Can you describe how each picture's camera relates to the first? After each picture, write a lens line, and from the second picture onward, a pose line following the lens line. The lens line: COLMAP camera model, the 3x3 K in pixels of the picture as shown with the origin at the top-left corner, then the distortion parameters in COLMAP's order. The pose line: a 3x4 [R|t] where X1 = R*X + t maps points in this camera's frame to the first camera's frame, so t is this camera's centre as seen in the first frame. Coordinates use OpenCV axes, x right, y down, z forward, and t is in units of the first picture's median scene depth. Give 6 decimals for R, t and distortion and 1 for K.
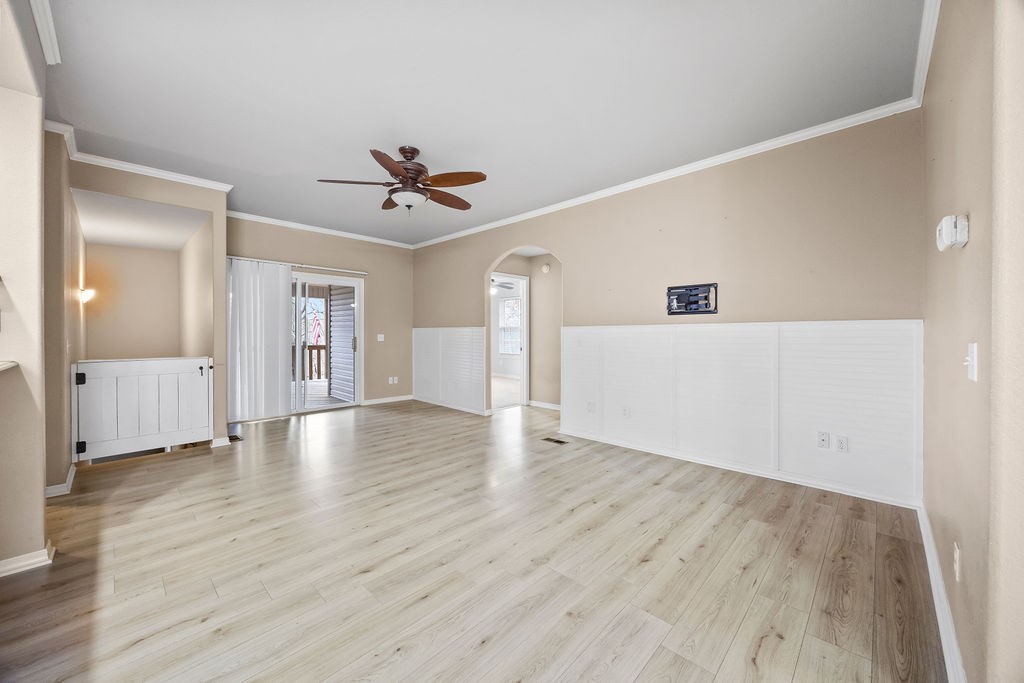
lens RADIAL K [[387.1, 0, 508.1], [0, 387.1, 336.9], [0, 0, 1]] dist [-0.001516, 0.000070]
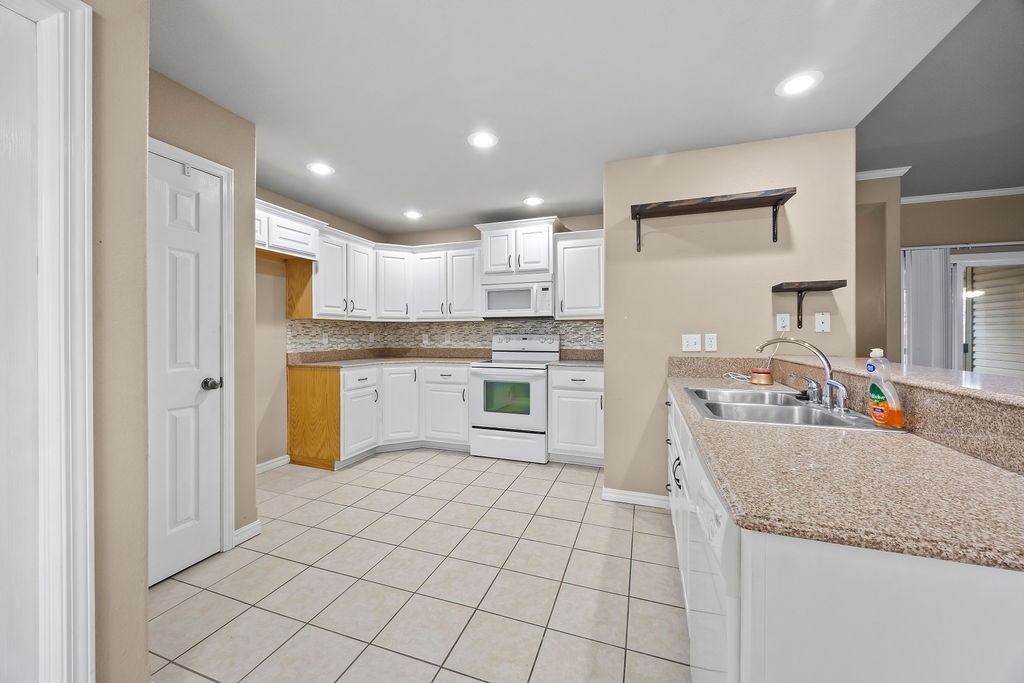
lens RADIAL K [[390.3, 0, 506.1], [0, 390.3, 332.9], [0, 0, 1]] dist [-0.003010, 0.000110]
pose [[0.420803, -0.002166, -0.907149, -0.243447], [-0.007359, 0.999956, -0.005801, 0.001075], [0.907122, 0.009117, 0.420769, -0.174640]]
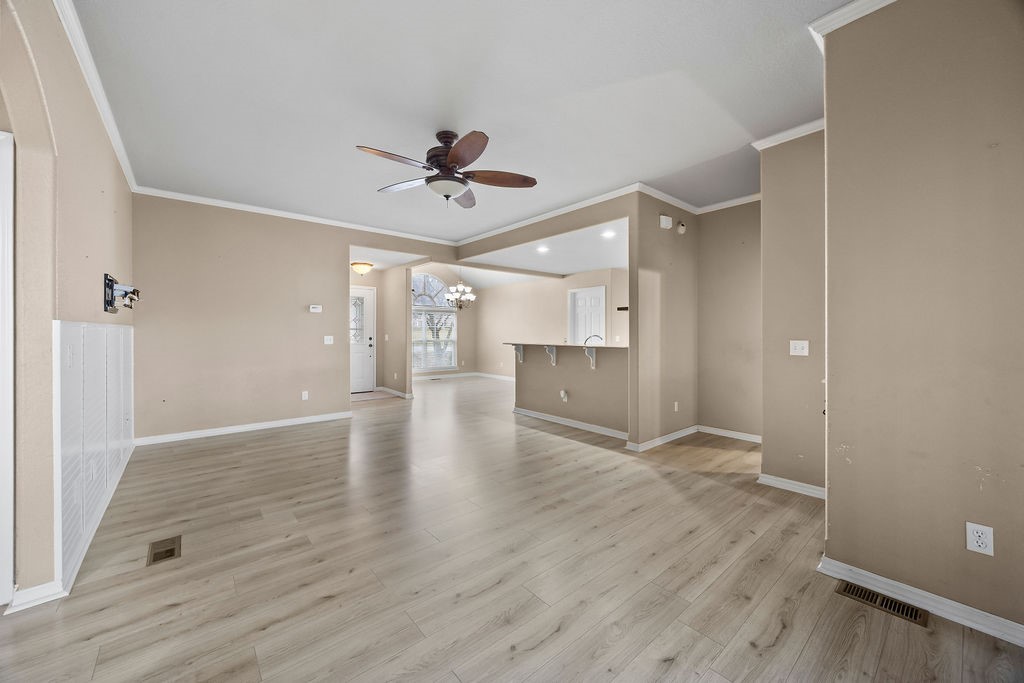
lens RADIAL K [[390.3, 0, 506.1], [0, 390.3, 332.9], [0, 0, 1]] dist [-0.003010, 0.000110]
pose [[-0.994150, 0.002641, 0.107974, -0.324348], [0.003658, 0.999951, 0.009218, -0.013527], [-0.107944, 0.009559, -0.994111, 1.252785]]
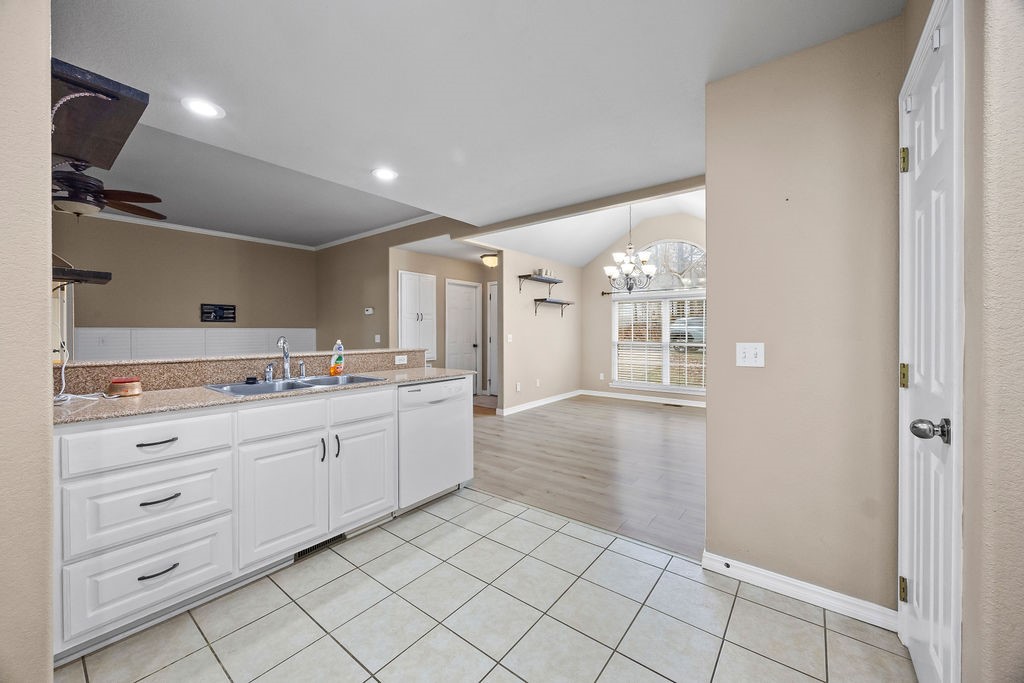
lens RADIAL K [[390.3, 0, 506.1], [0, 390.3, 332.9], [0, 0, 1]] dist [-0.003010, 0.000110]
pose [[-0.107152, 0.000803, 0.994242, -0.941079], [0.010516, 0.999945, 0.000326, 0.000534], [-0.994187, 0.010490, -0.107155, -0.029788]]
